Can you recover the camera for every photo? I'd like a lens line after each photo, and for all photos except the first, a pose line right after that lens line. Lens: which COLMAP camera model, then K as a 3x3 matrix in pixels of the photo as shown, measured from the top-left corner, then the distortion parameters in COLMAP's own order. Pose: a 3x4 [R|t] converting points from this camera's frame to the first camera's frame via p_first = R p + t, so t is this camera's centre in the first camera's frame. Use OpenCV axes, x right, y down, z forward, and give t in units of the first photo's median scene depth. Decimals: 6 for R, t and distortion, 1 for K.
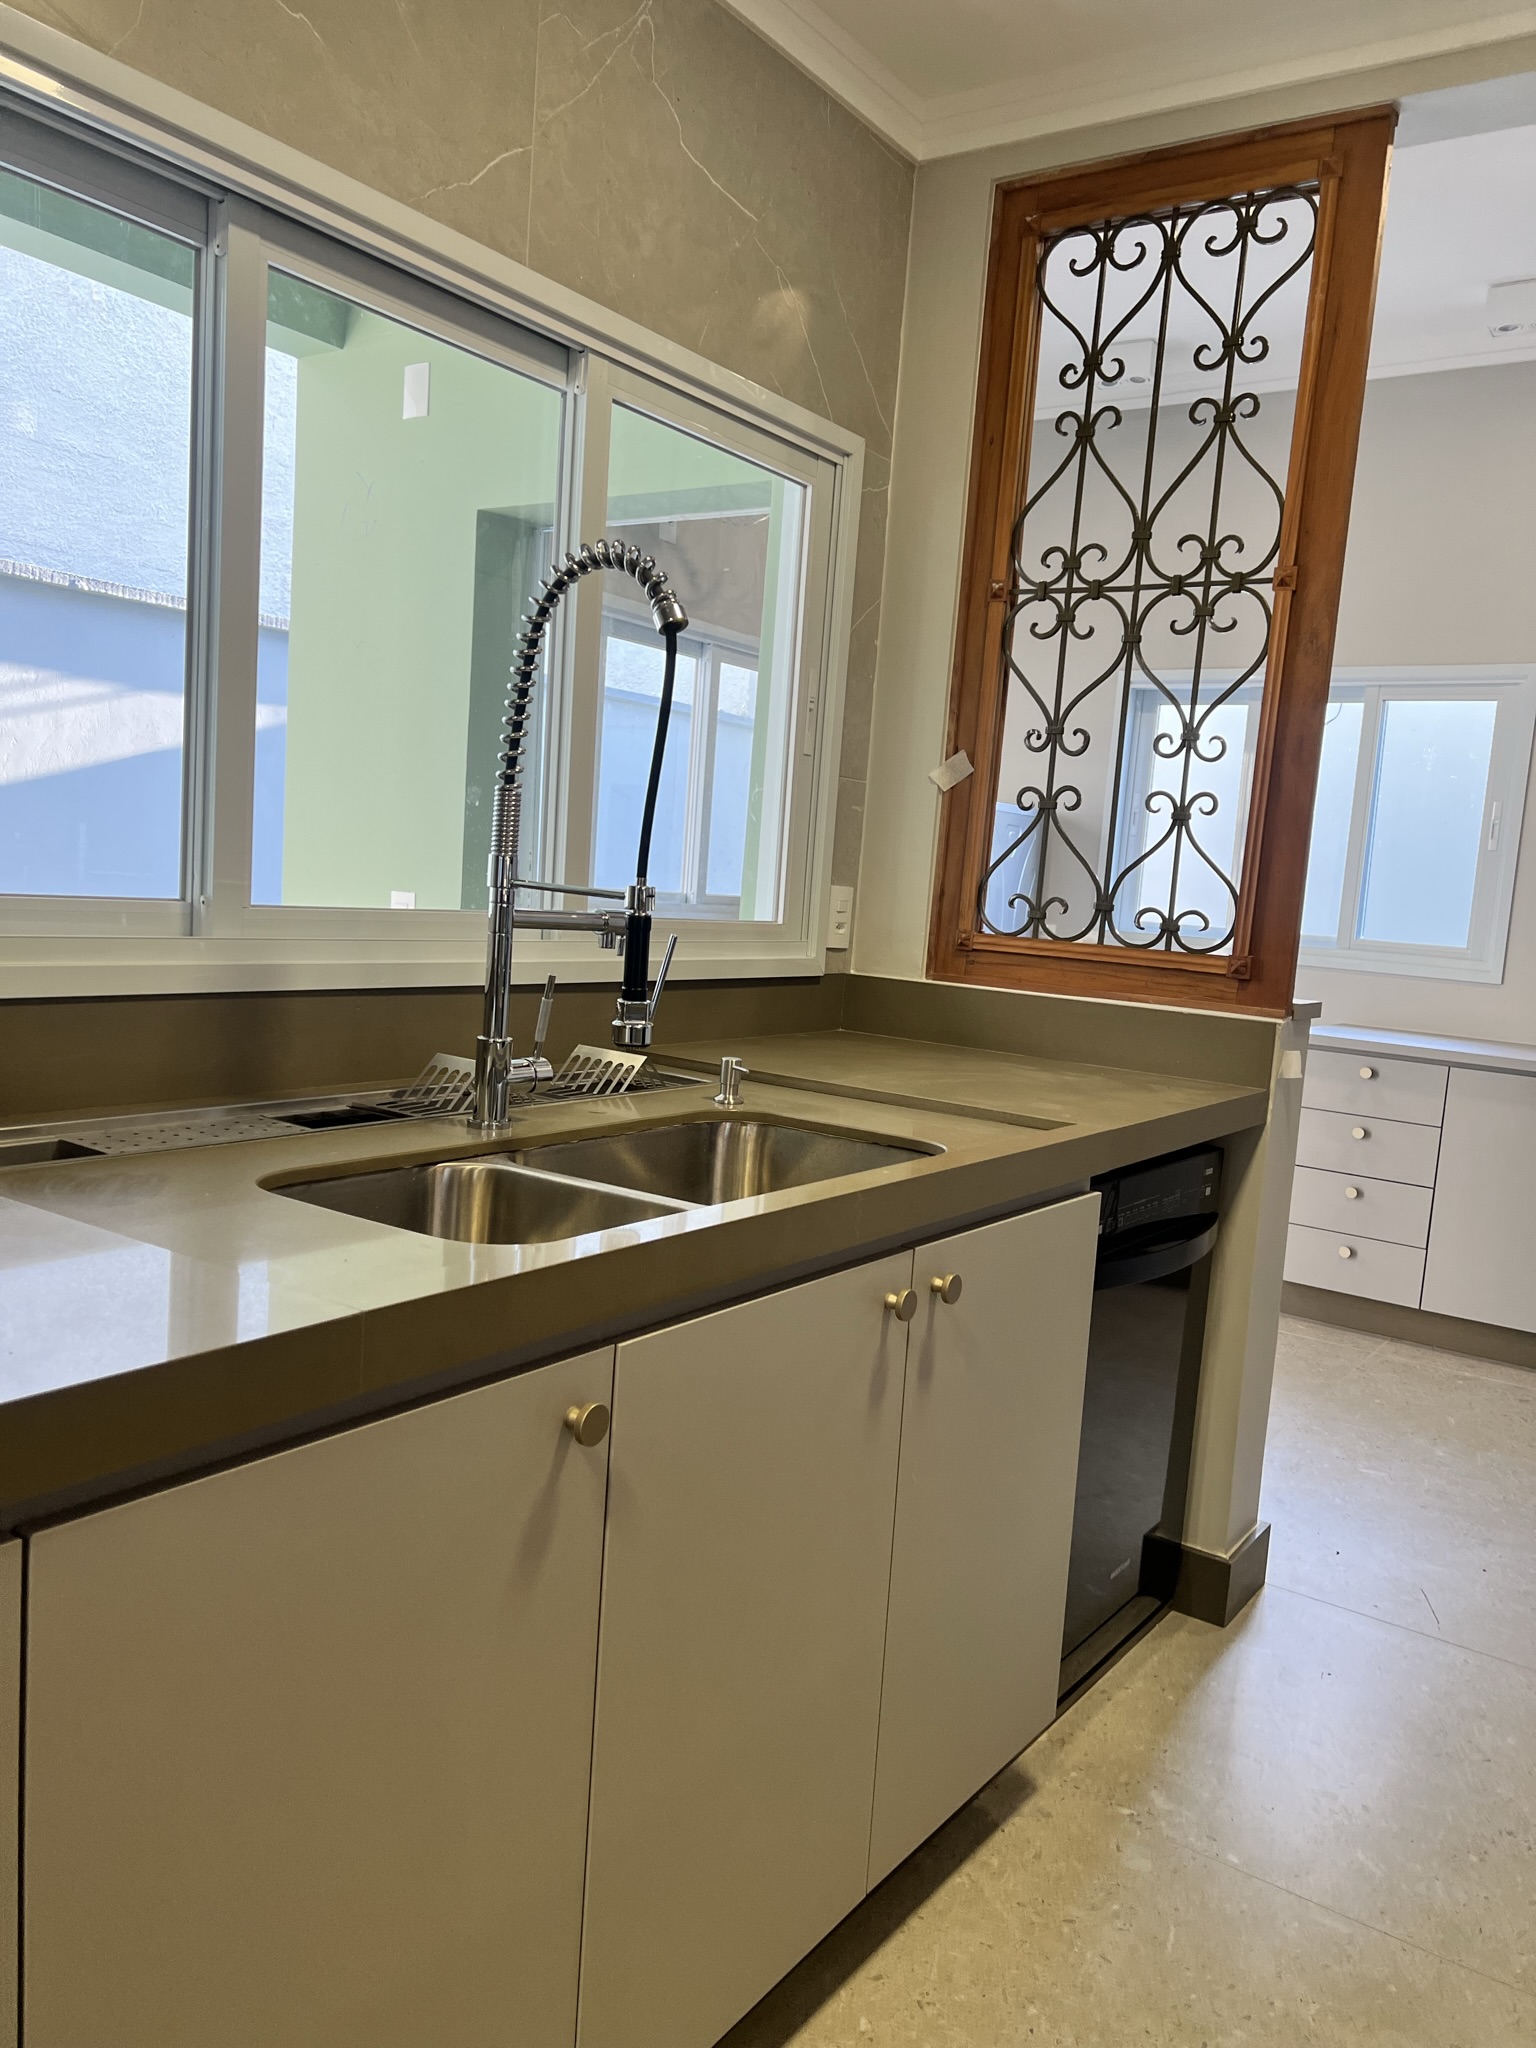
lens RADIAL K [[1555.6, 0, 768.3], [0, 1555.6, 1044.3], [0, 0, 1]] dist [-0.000625, 0.008967]
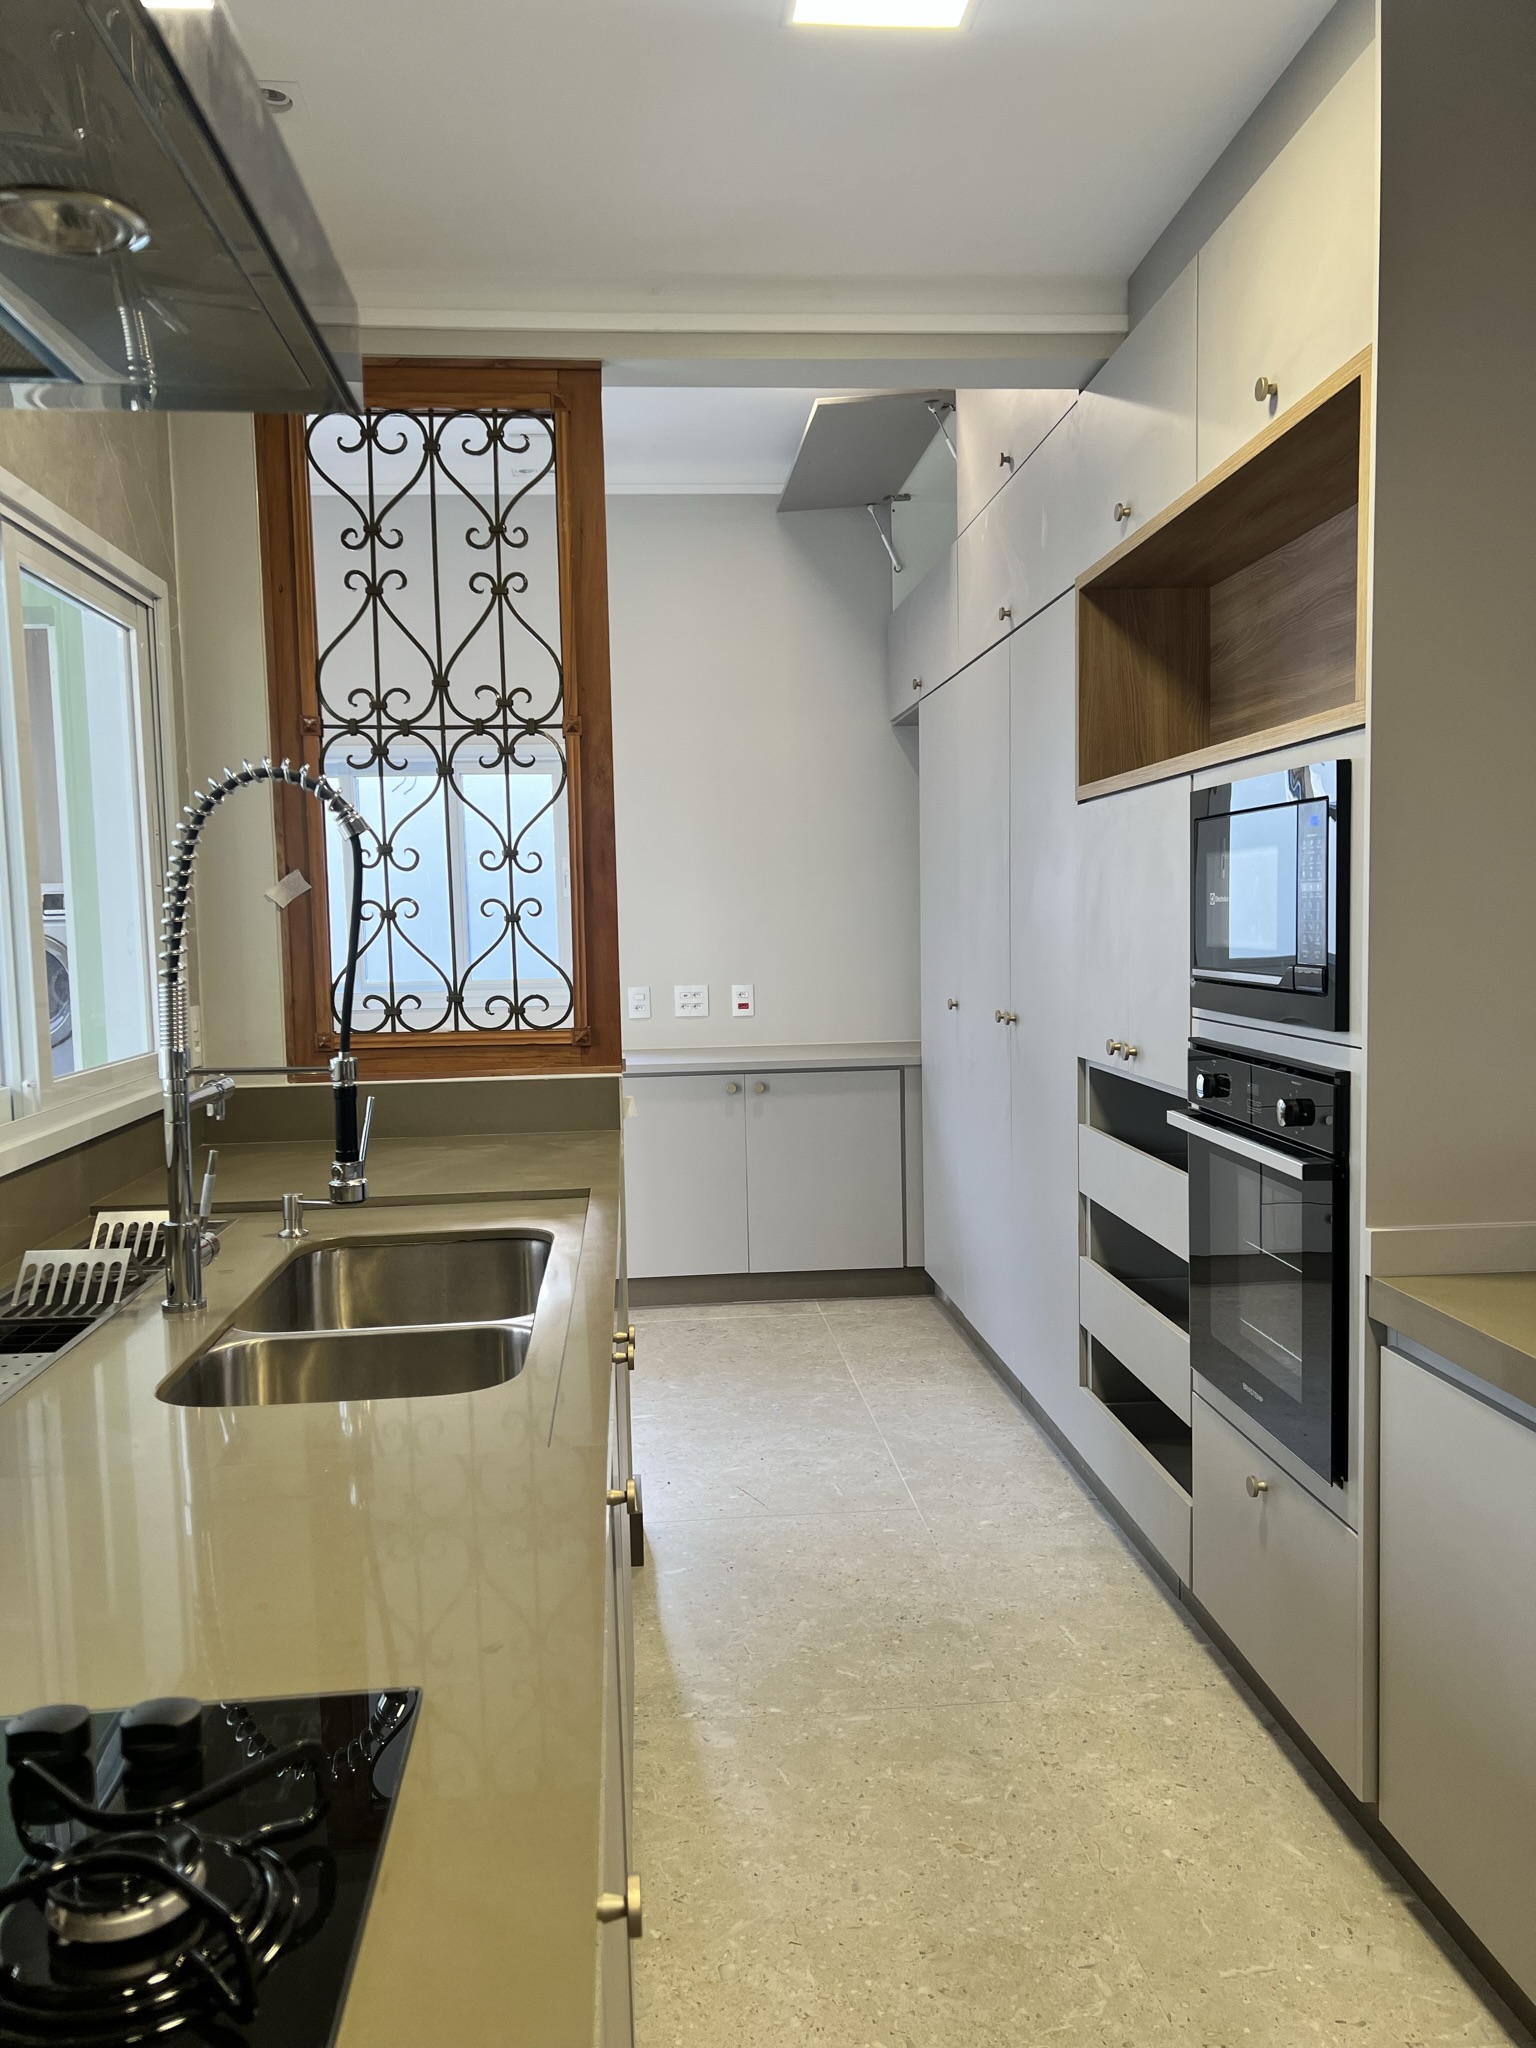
lens RADIAL K [[1571.1, 0, 768.0], [0, 1571.1, 1024.0], [0, 0, 1]] dist [0.054688, 0.002497]
pose [[0.766510, -0.134220, 0.628050, -0.360203], [0.143760, 0.988961, 0.035898, -0.080929], [-0.625935, 0.062772, 0.777345, -0.067160]]
